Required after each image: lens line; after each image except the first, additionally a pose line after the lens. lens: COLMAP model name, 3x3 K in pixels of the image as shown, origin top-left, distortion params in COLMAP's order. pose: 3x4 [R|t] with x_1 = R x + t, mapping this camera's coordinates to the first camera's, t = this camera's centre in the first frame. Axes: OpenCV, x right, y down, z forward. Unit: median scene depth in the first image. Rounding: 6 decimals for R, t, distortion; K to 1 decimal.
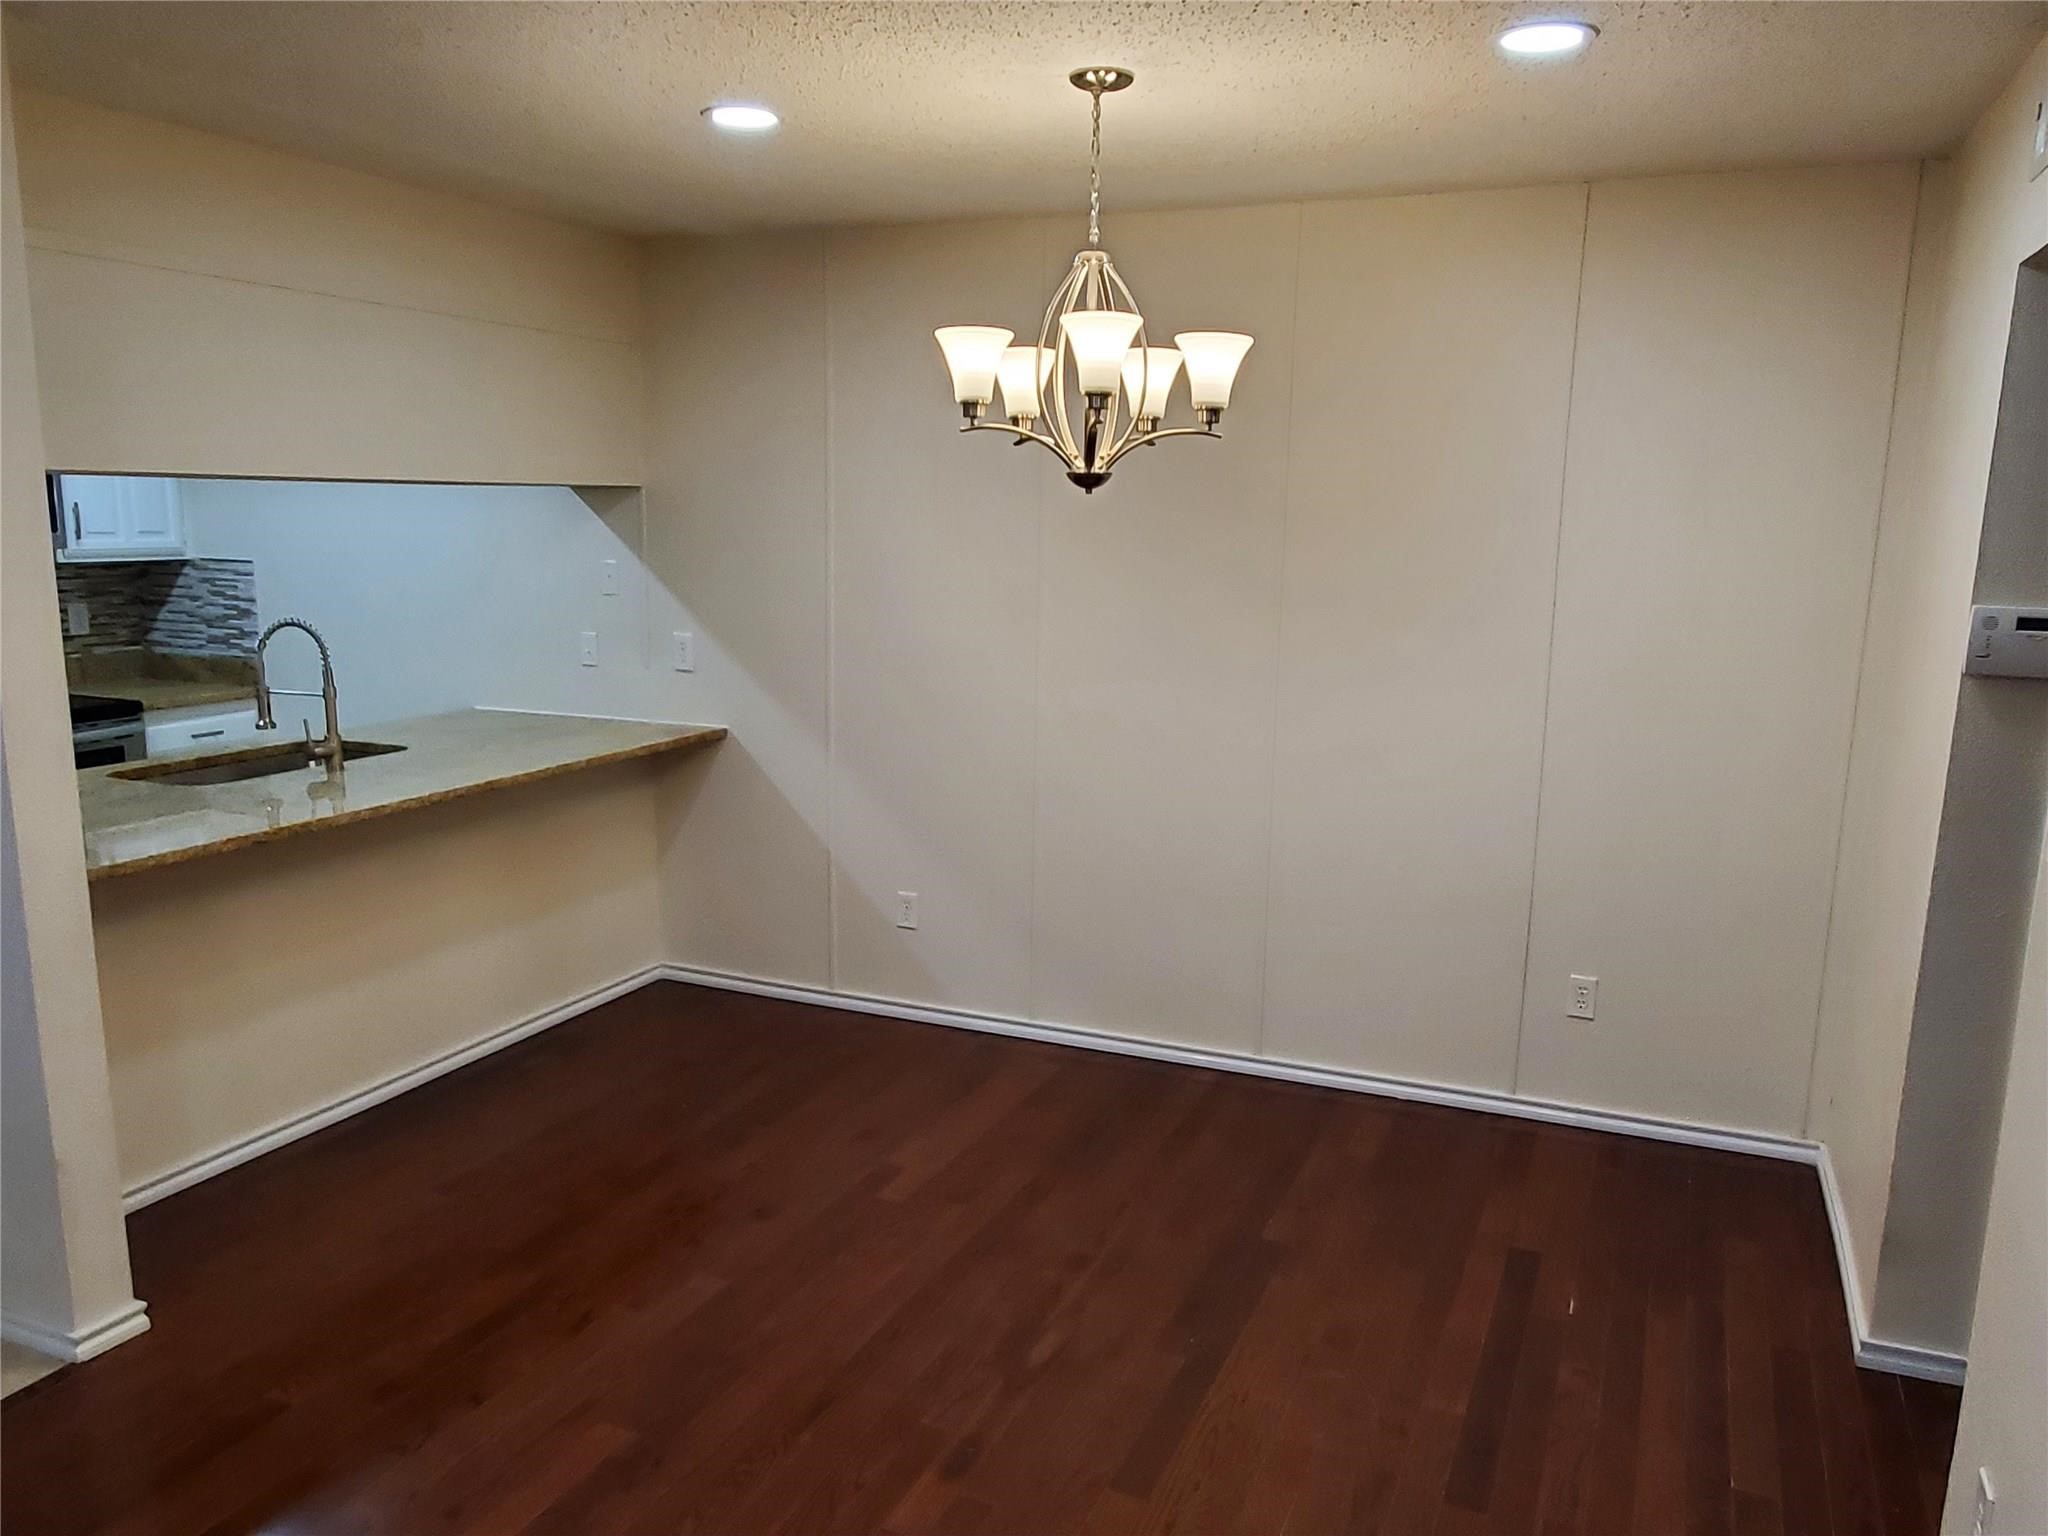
lens RADIAL K [[1499.0, 0, 1024.2], [0, 1499.0, 790.6], [0, 0, 1]] dist [0.007476, 0.001570]
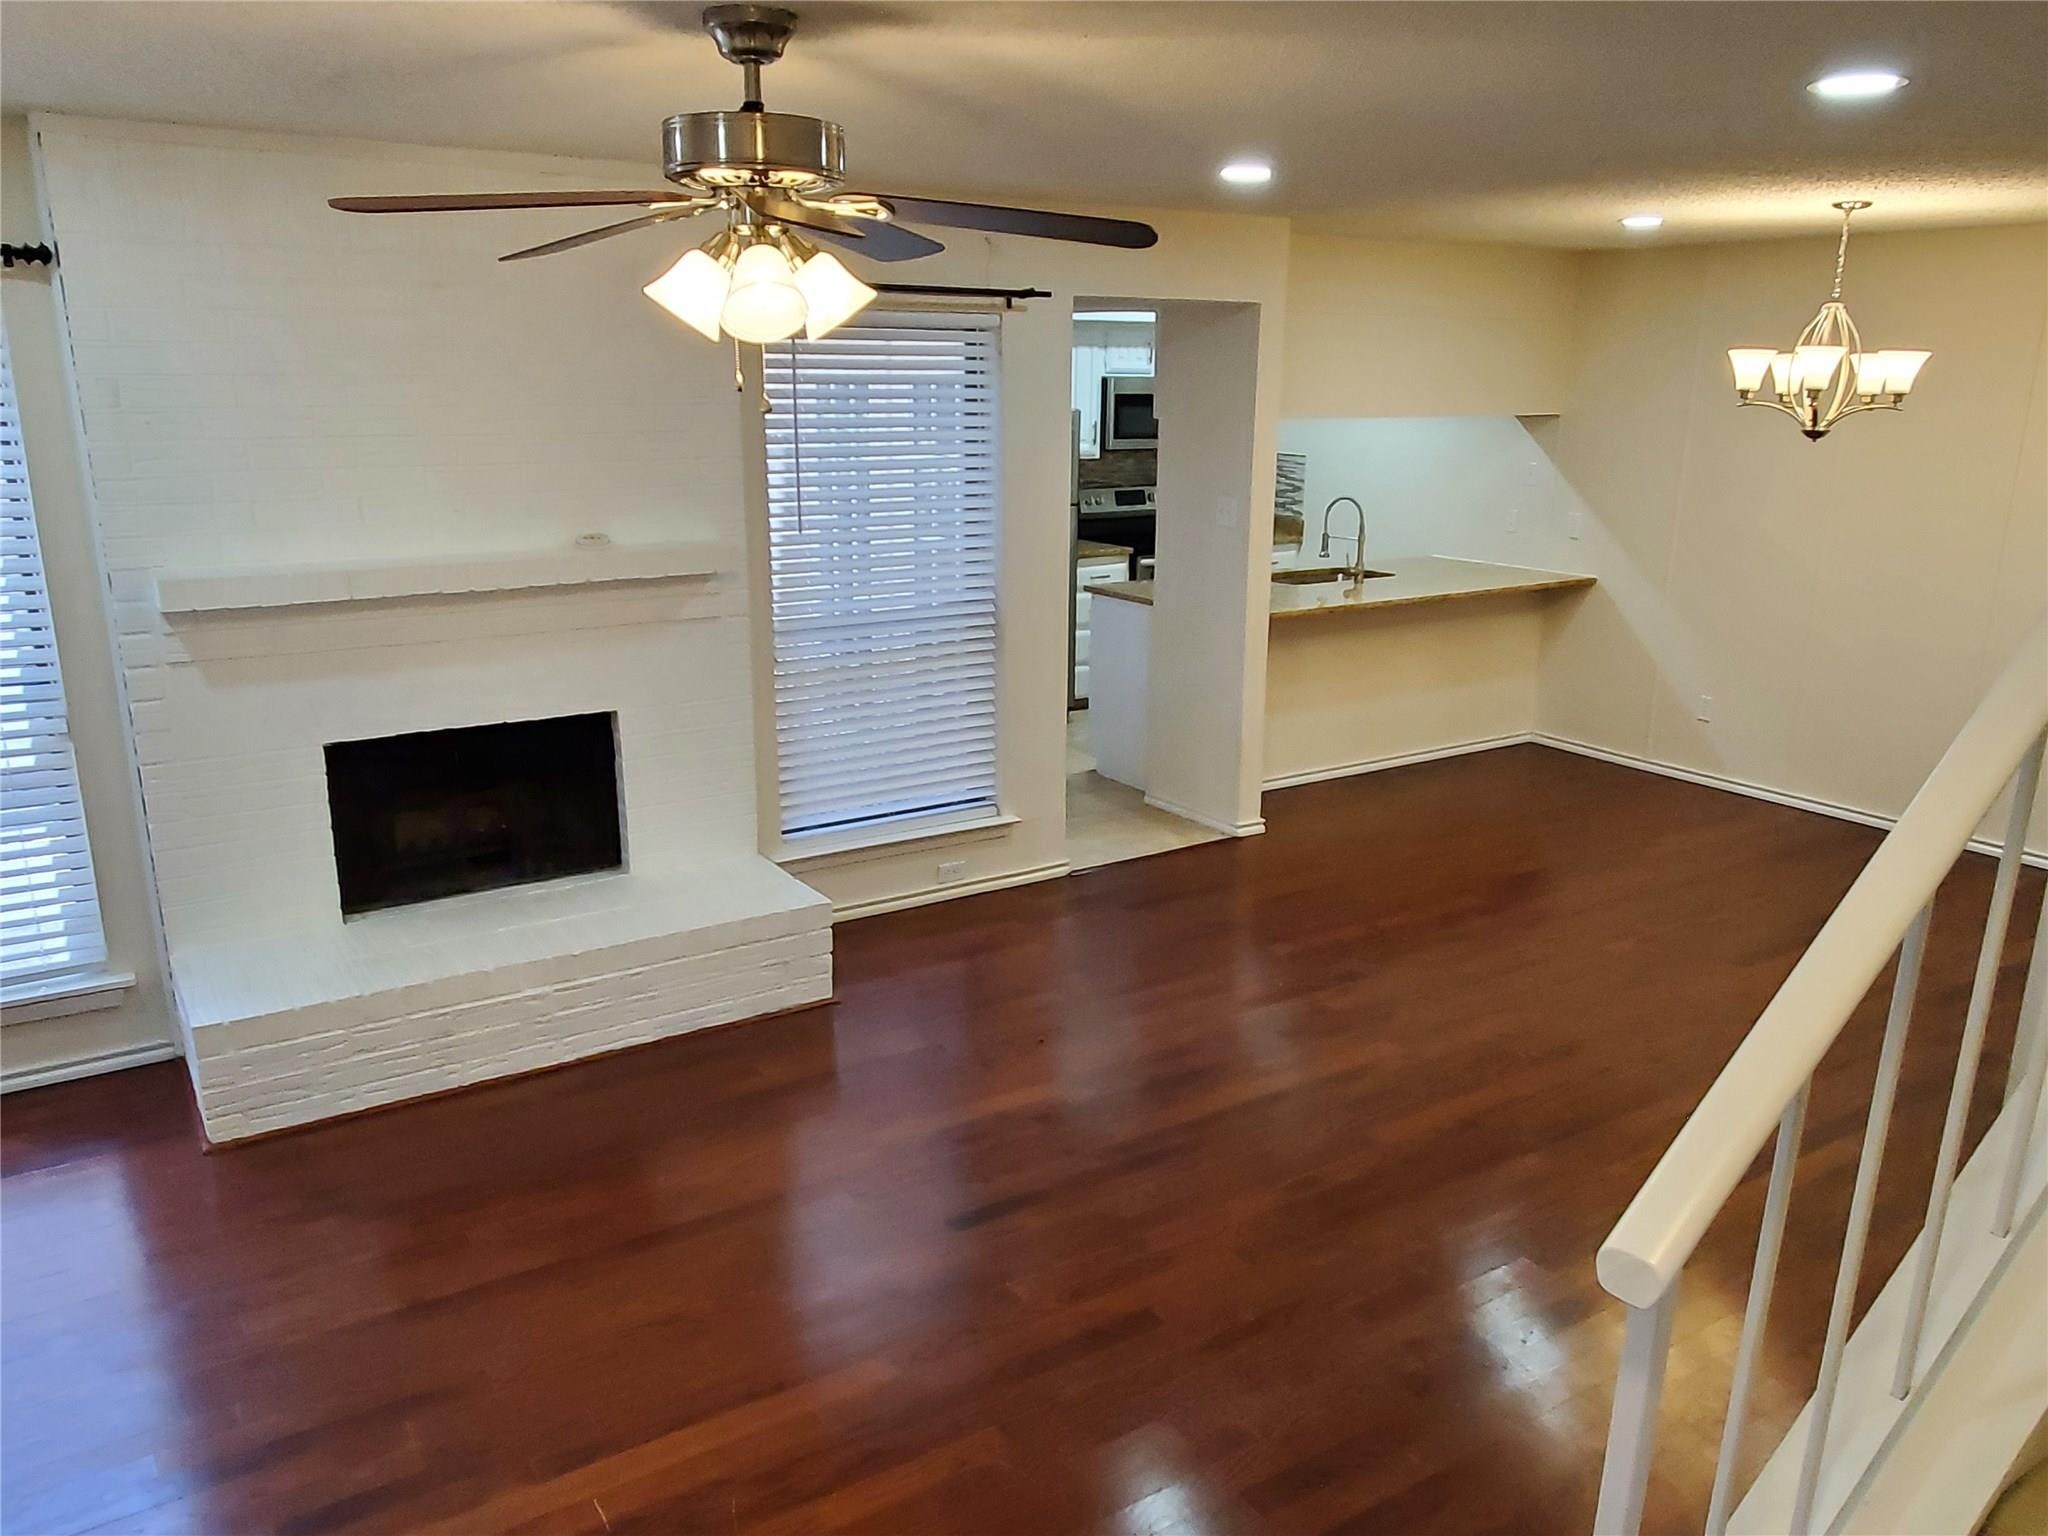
lens RADIAL K [[1499.0, 0, 1039.3], [0, 1499.0, 780.3], [0, 0, 1]] dist [0.007476, 0.001570]
pose [[0.836747, 0.138530, -0.529777, 0.137251], [-0.099153, 0.989808, 0.102217, 0.052504], [0.538537, -0.033000, 0.841955, -0.496180]]
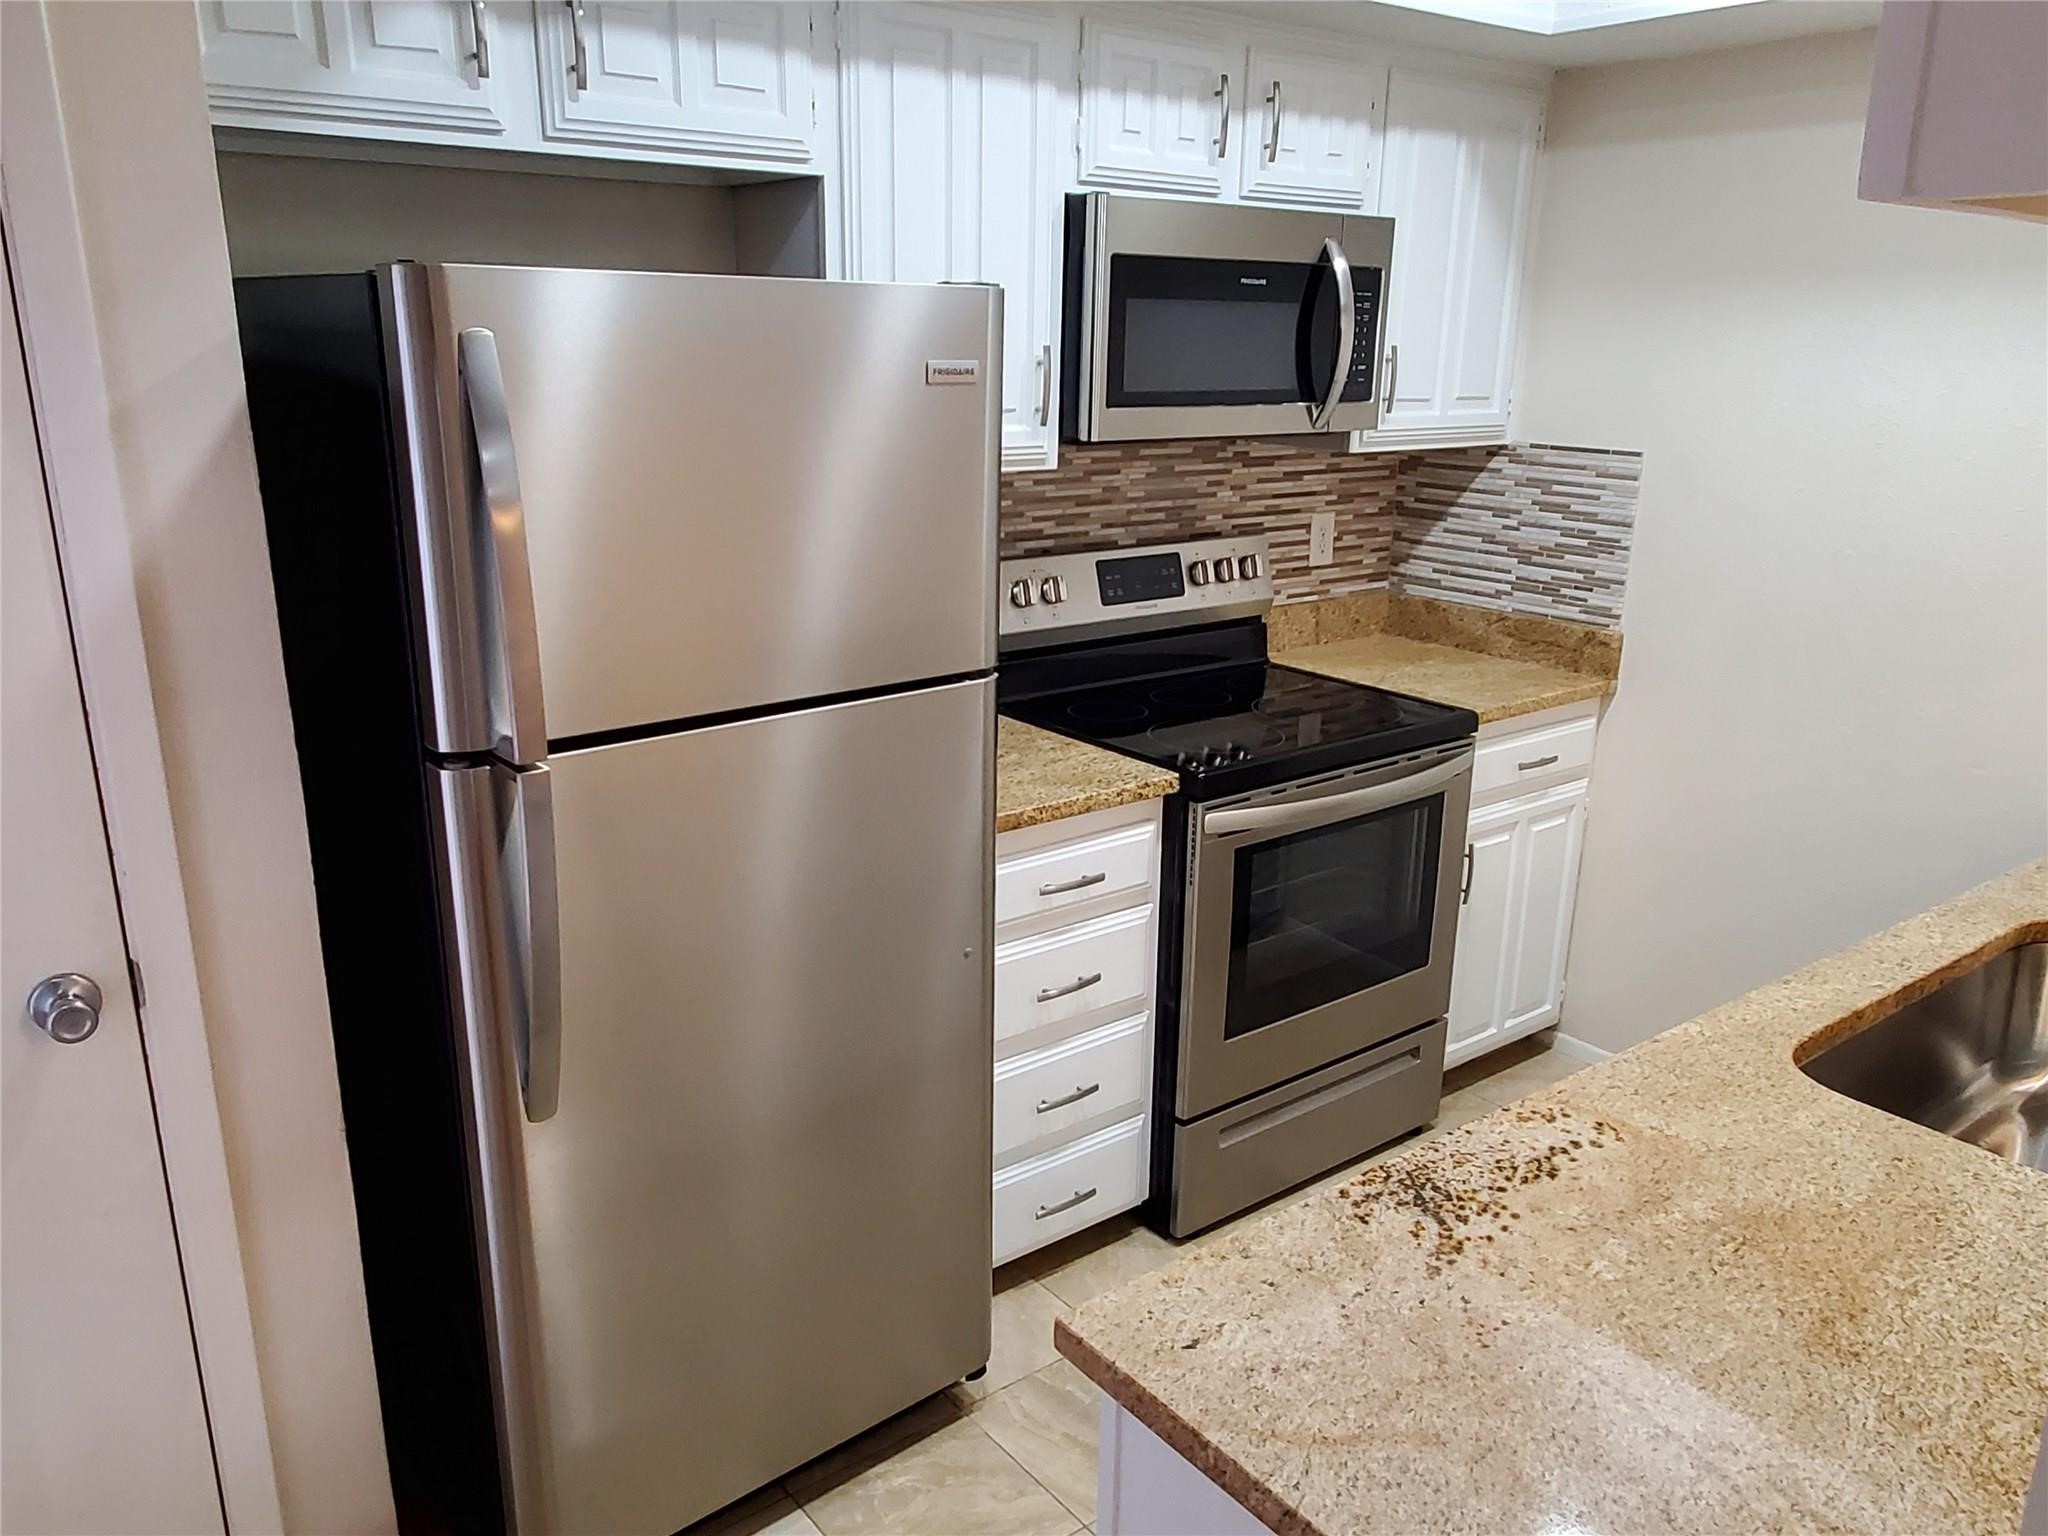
lens RADIAL K [[1499.0, 0, 1012.9], [0, 1499.0, 788.4], [0, 0, 1]] dist [0.007476, 0.001570]
pose [[0.861100, 0.142350, -0.488102, -0.424376], [-0.092290, 0.987821, 0.125271, -0.078689], [0.499990, -0.062824, 0.863750, 0.398182]]
